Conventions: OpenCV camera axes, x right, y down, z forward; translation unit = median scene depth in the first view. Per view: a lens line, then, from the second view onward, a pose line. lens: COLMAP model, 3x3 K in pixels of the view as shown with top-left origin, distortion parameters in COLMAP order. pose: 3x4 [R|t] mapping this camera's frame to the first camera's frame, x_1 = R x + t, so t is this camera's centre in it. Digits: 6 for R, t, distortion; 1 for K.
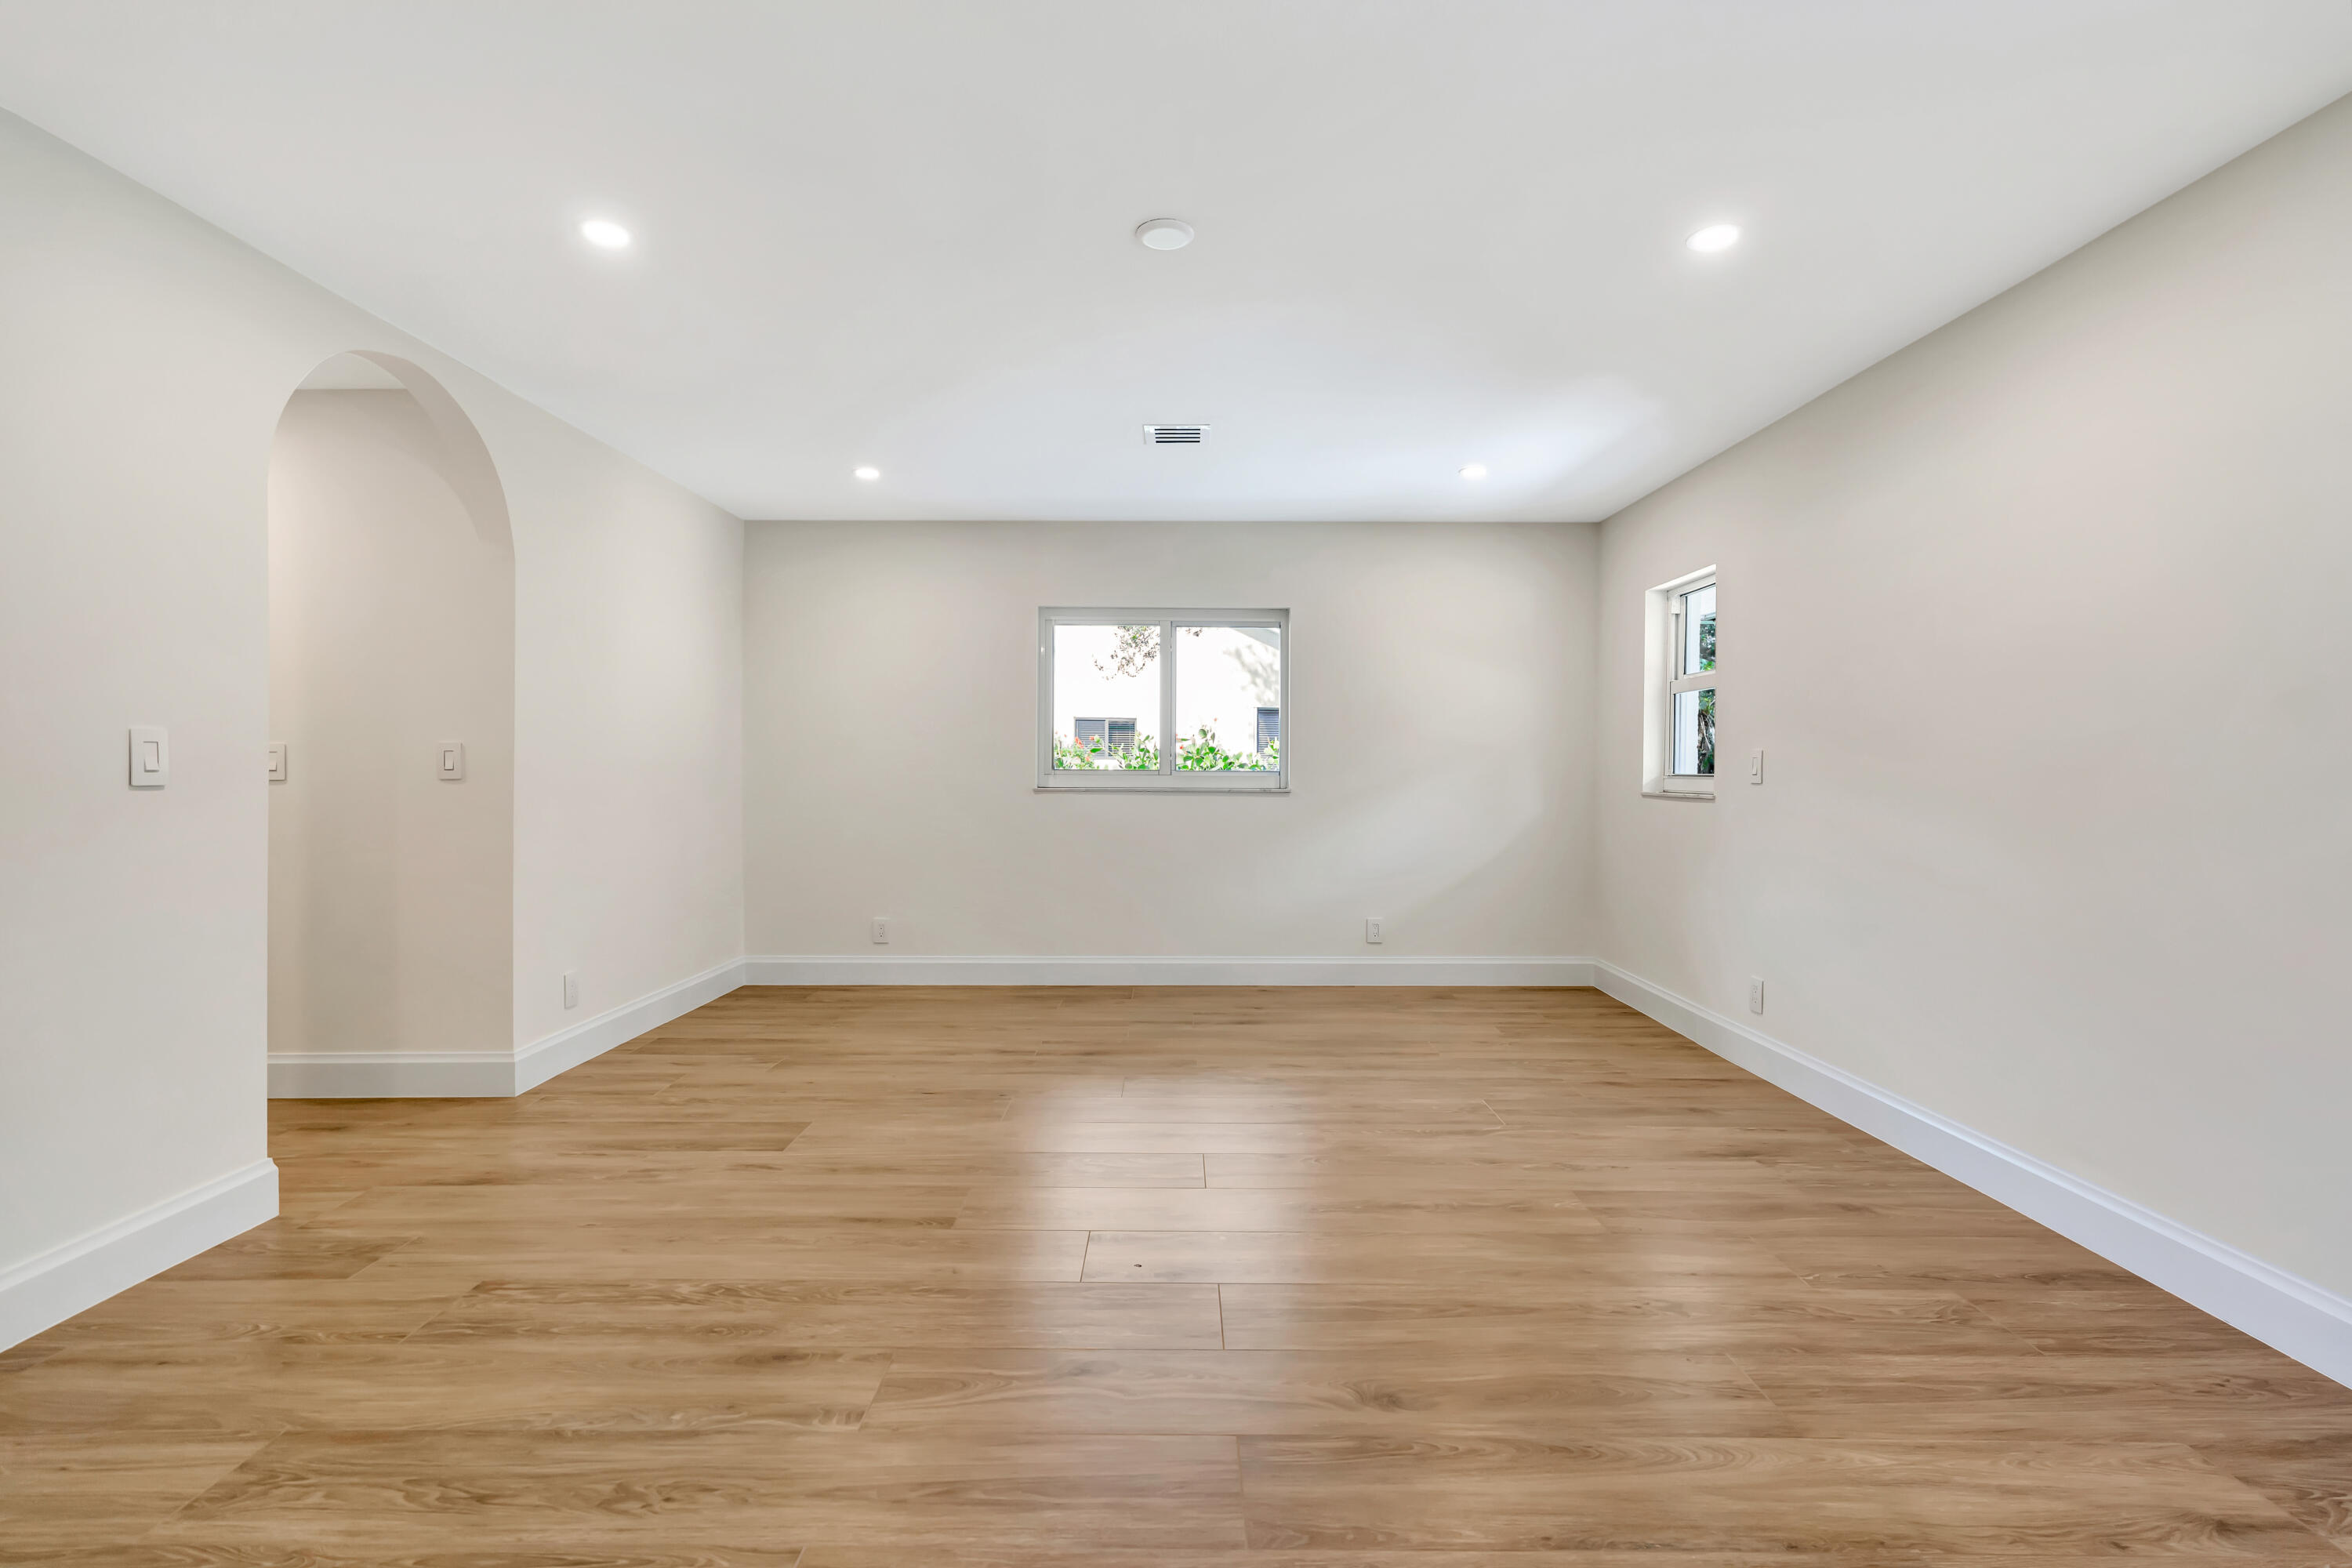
lens RADIAL K [[1057.5, 0, 1171.3], [0, 1057.5, 785.3], [0, 0, 1]] dist [-0.008147, 0.000669]
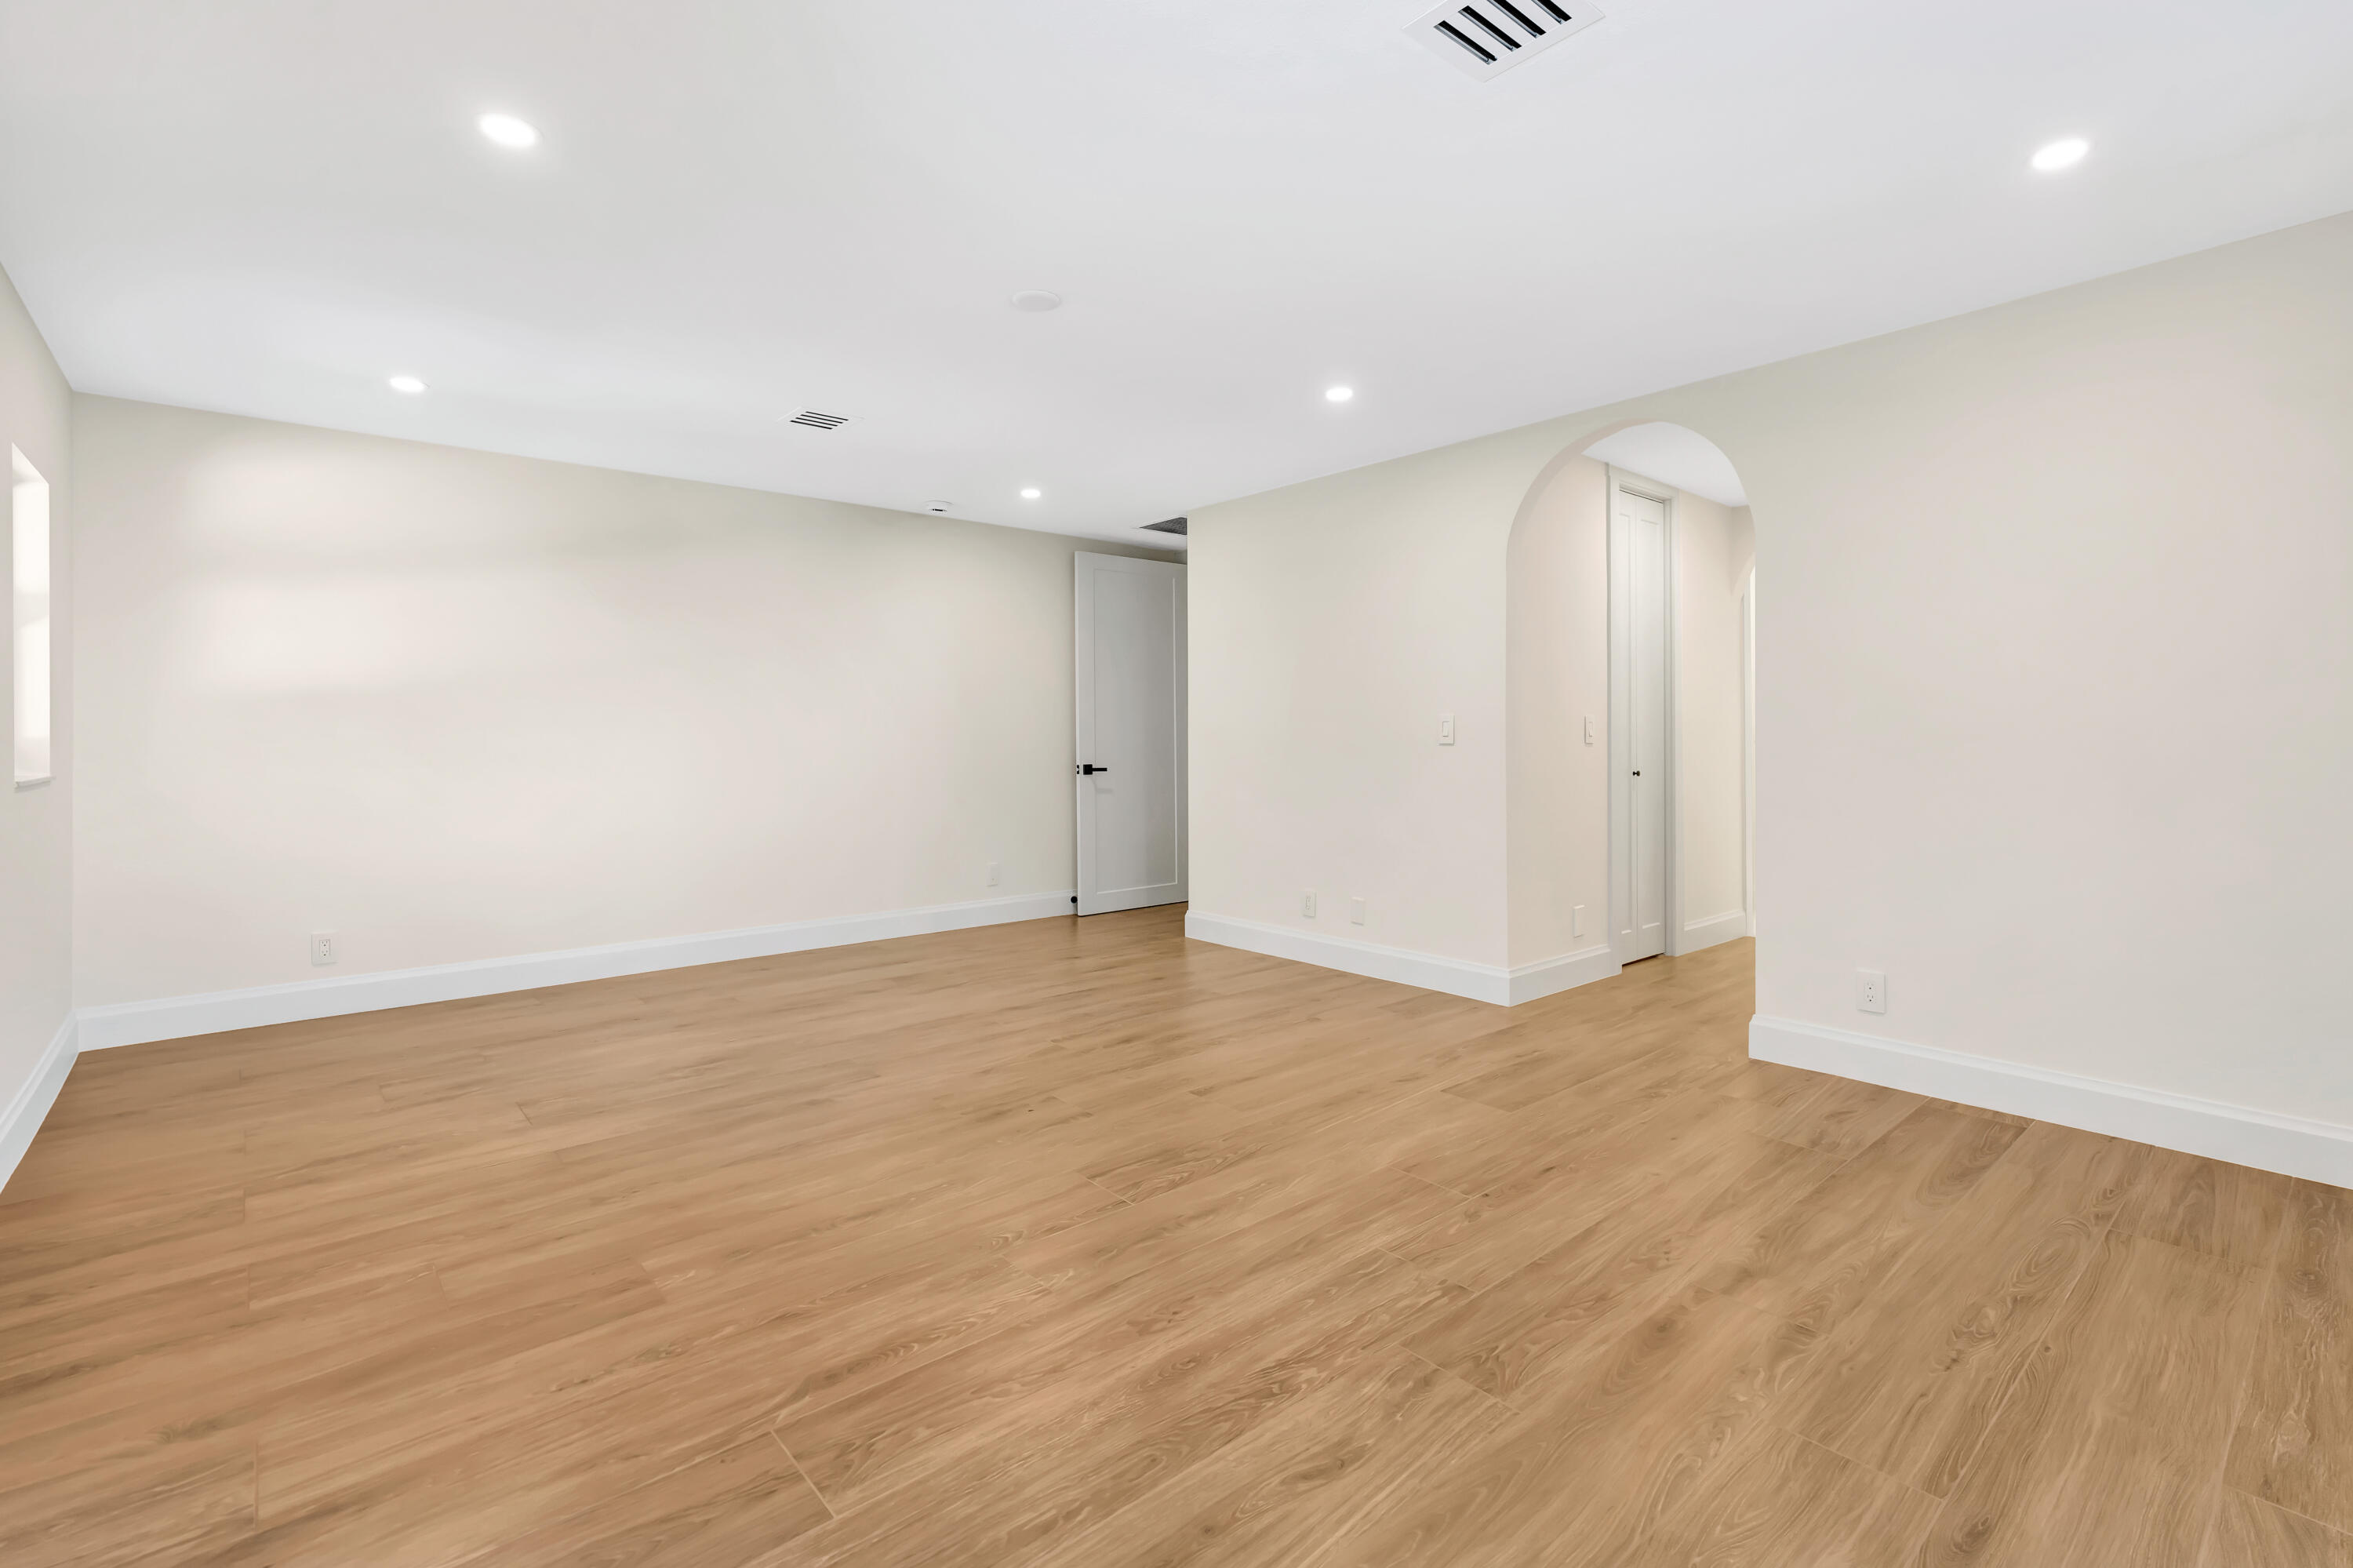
lens RADIAL K [[1058.0, 0, 1157.4], [0, 1058.0, 768.7], [0, 0, 1]] dist [-0.008147, 0.000669]
pose [[-0.762975, 0.016693, -0.646212, 0.704365], [-0.009346, 0.999277, 0.036848, -0.023617], [0.646360, 0.034154, -0.762268, 2.119192]]
